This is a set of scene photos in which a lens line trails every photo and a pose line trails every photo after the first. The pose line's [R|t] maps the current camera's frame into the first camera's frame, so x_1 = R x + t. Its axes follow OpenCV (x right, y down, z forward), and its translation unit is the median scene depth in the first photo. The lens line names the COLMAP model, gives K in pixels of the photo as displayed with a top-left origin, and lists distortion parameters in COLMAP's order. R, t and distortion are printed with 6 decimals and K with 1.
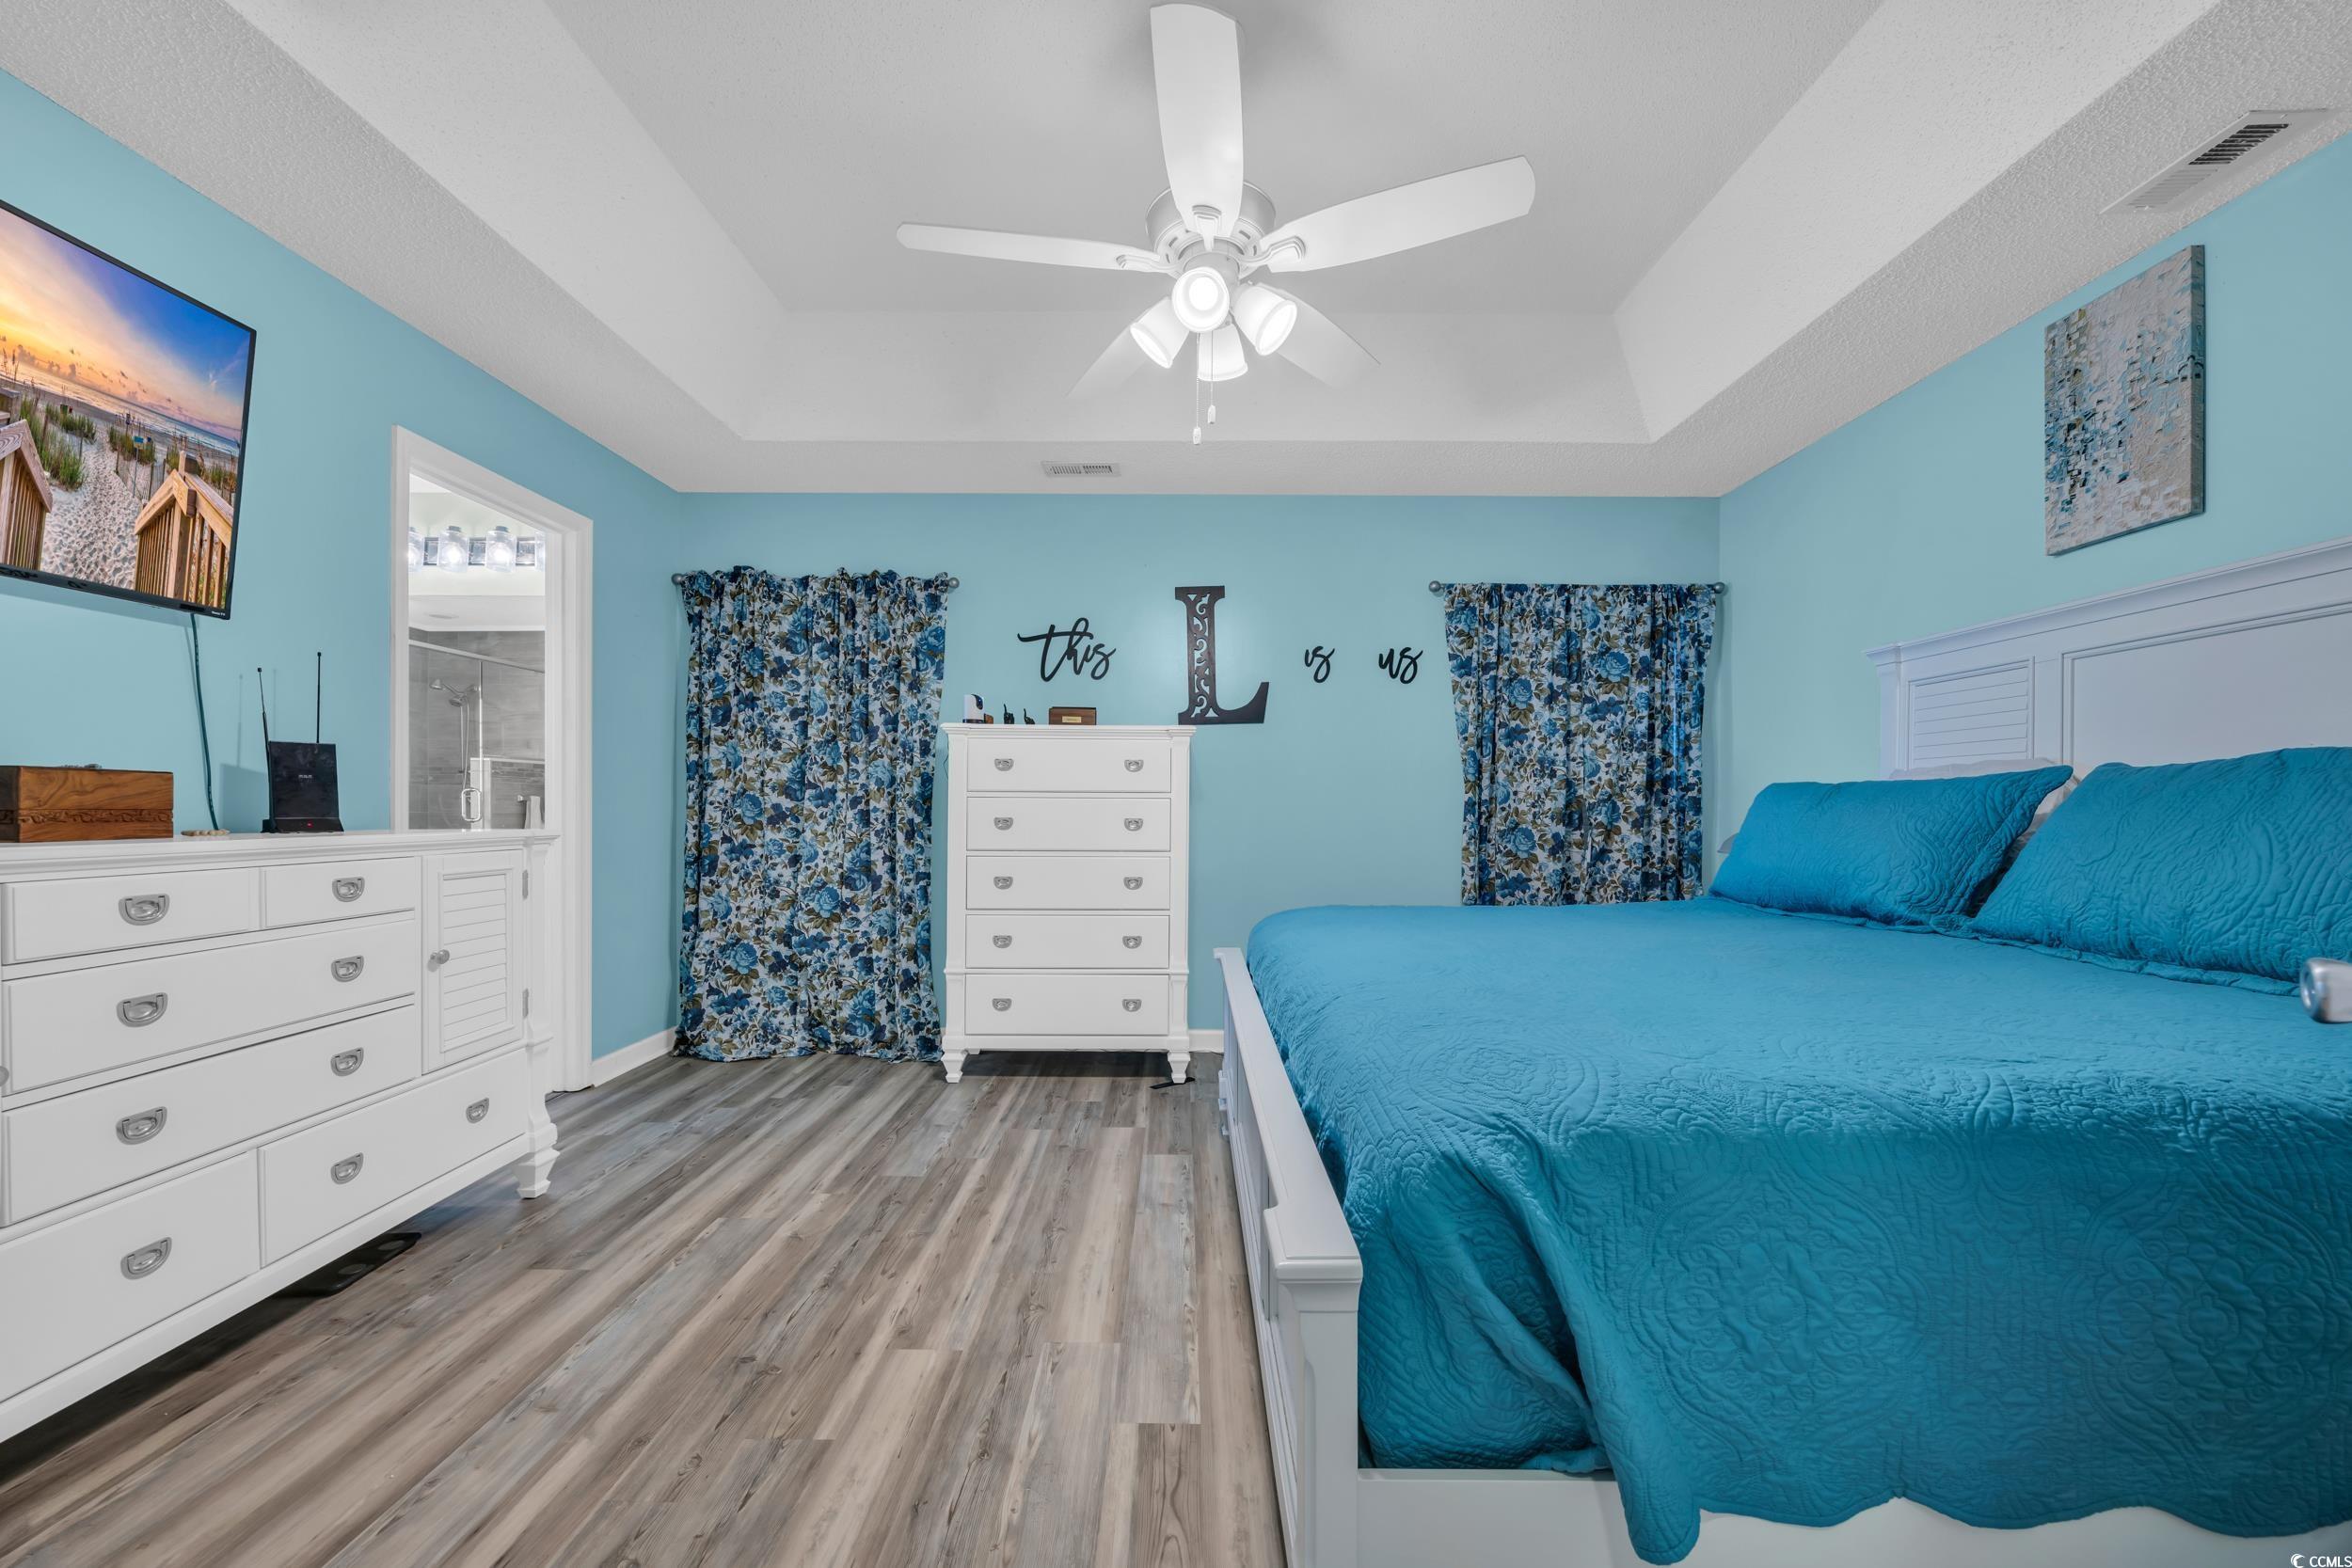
lens RADIAL K [[903.5, 0, 1174.5], [0, 903.5, 817.5], [0, 0, 1]] dist [-0.000152, -0.000057]
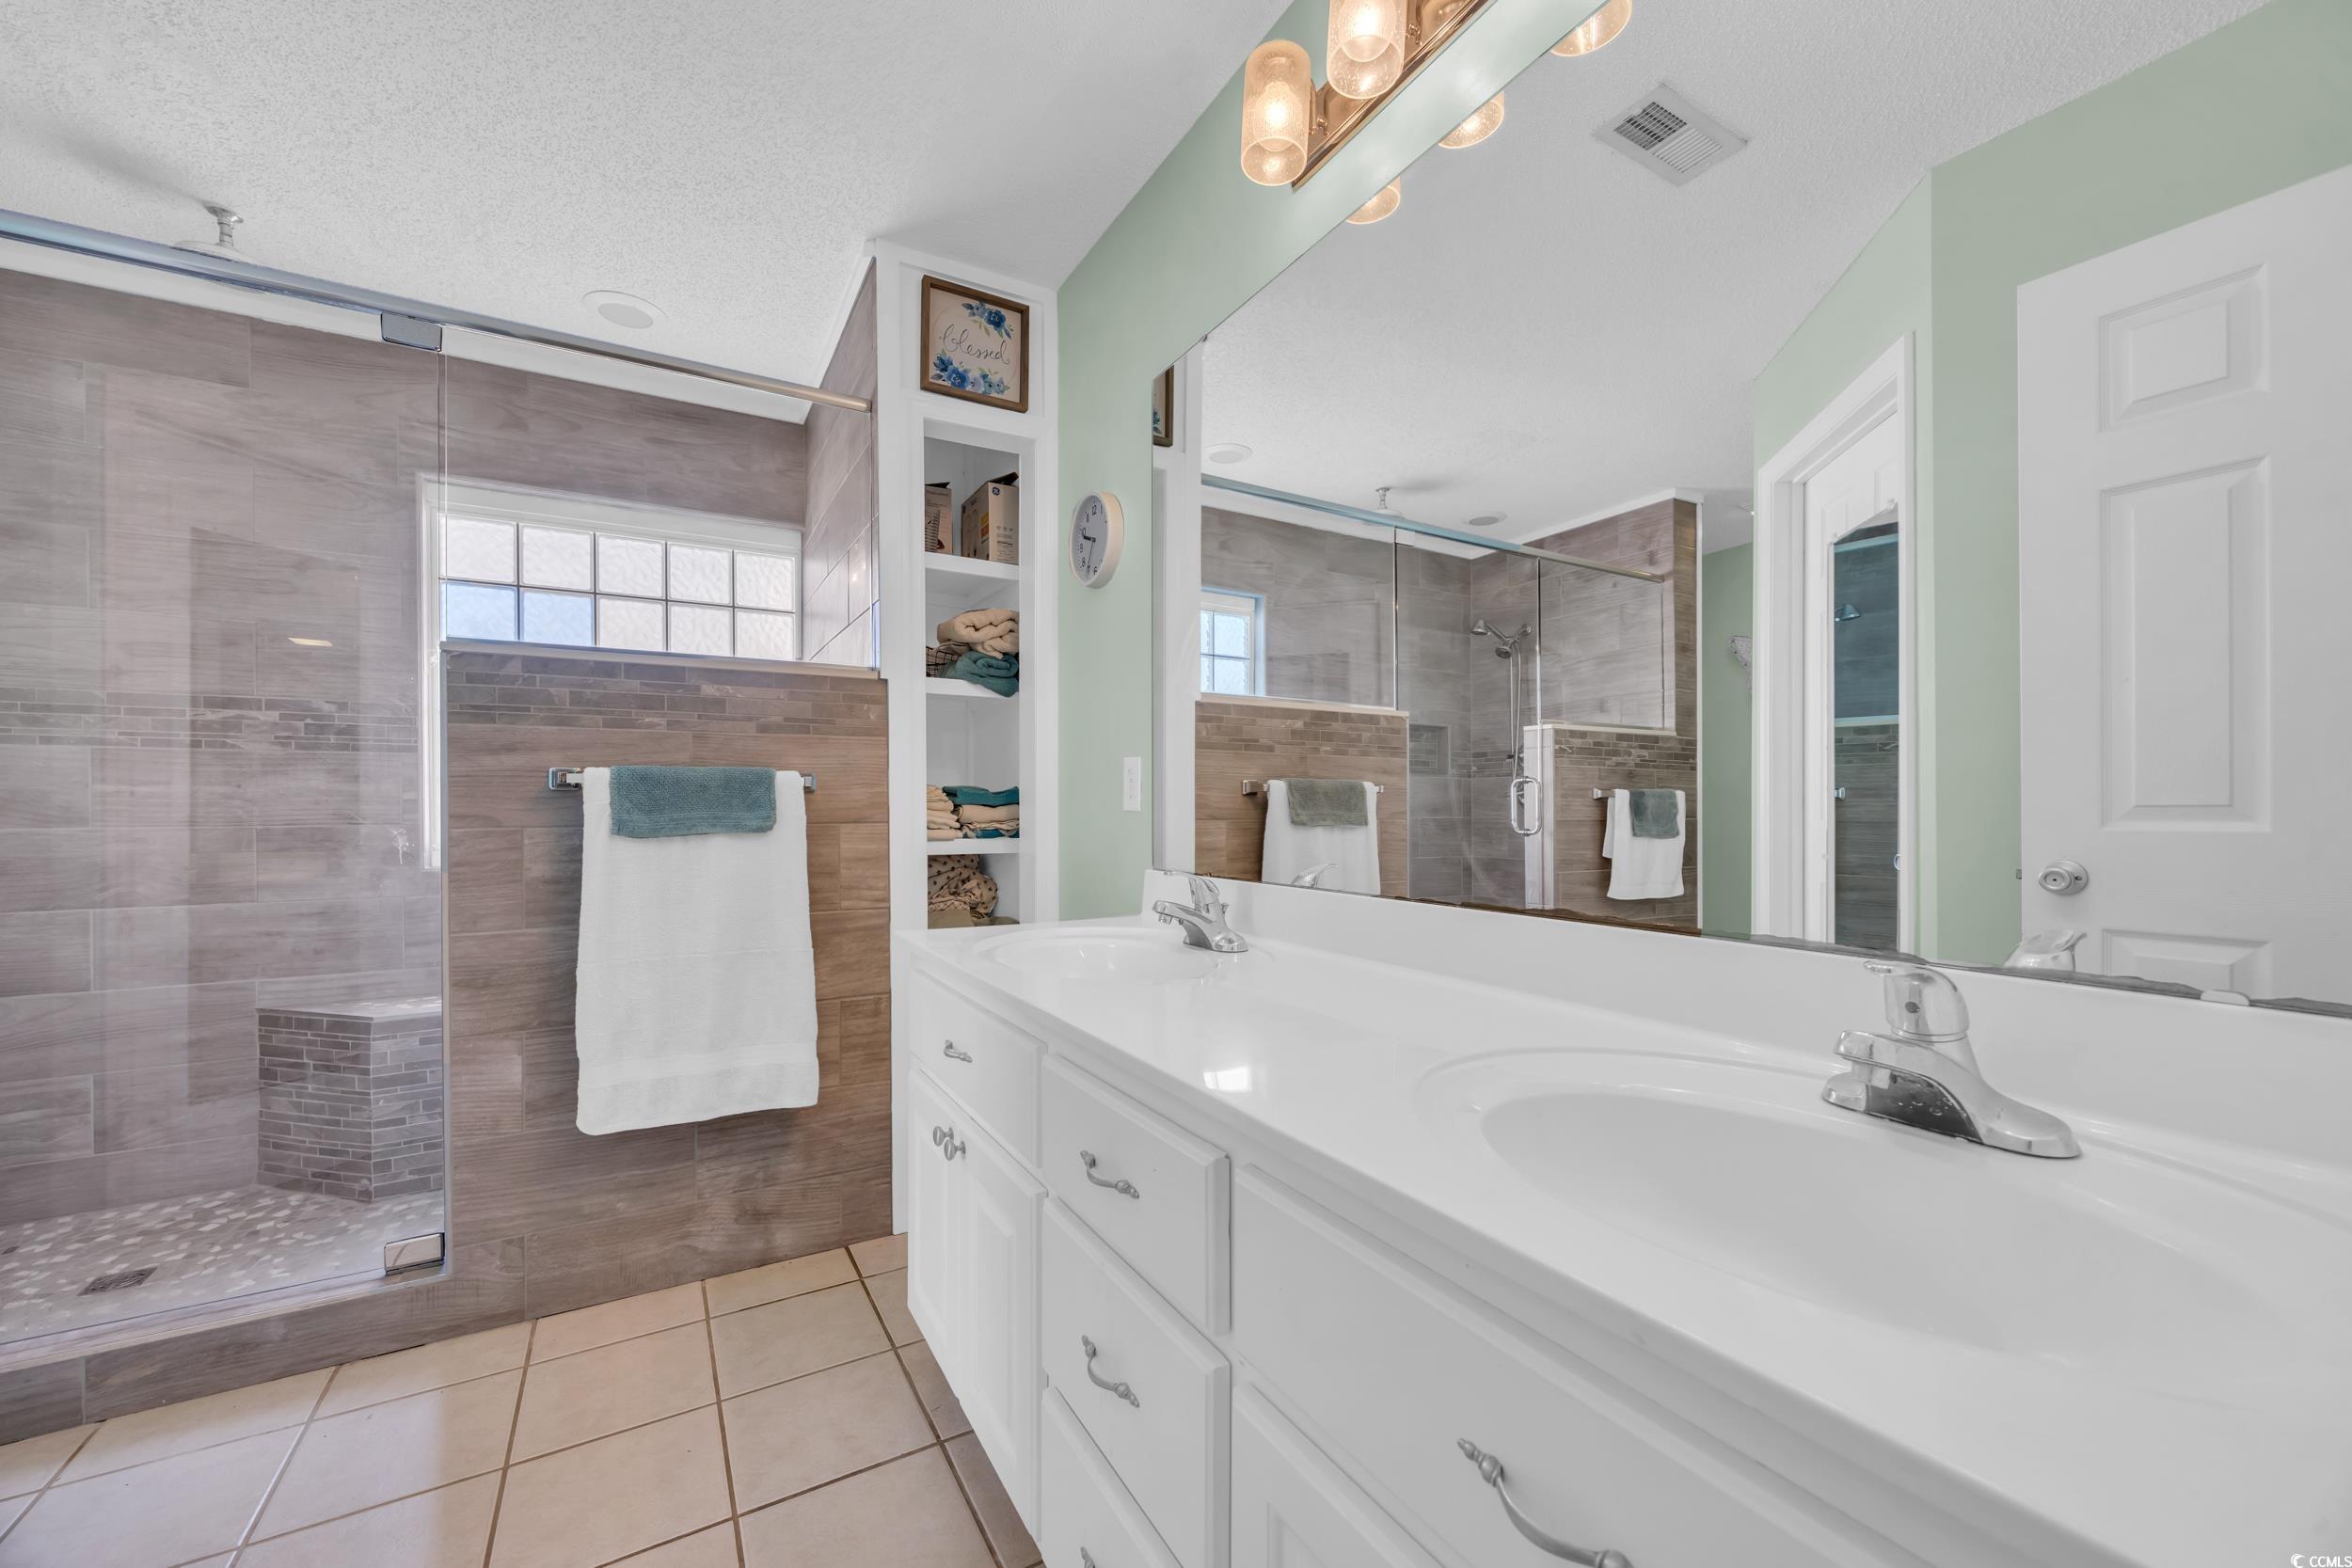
lens RADIAL K [[903.5, 0, 1174.5], [0, 903.5, 817.5], [0, 0, 1]] dist [-0.000152, -0.000057]
pose [[0.515350, -0.003701, -0.856972, -0.355575], [0.003799, 0.999991, -0.002035, -0.005767], [0.856972, -0.002207, 0.515359, 0.455082]]
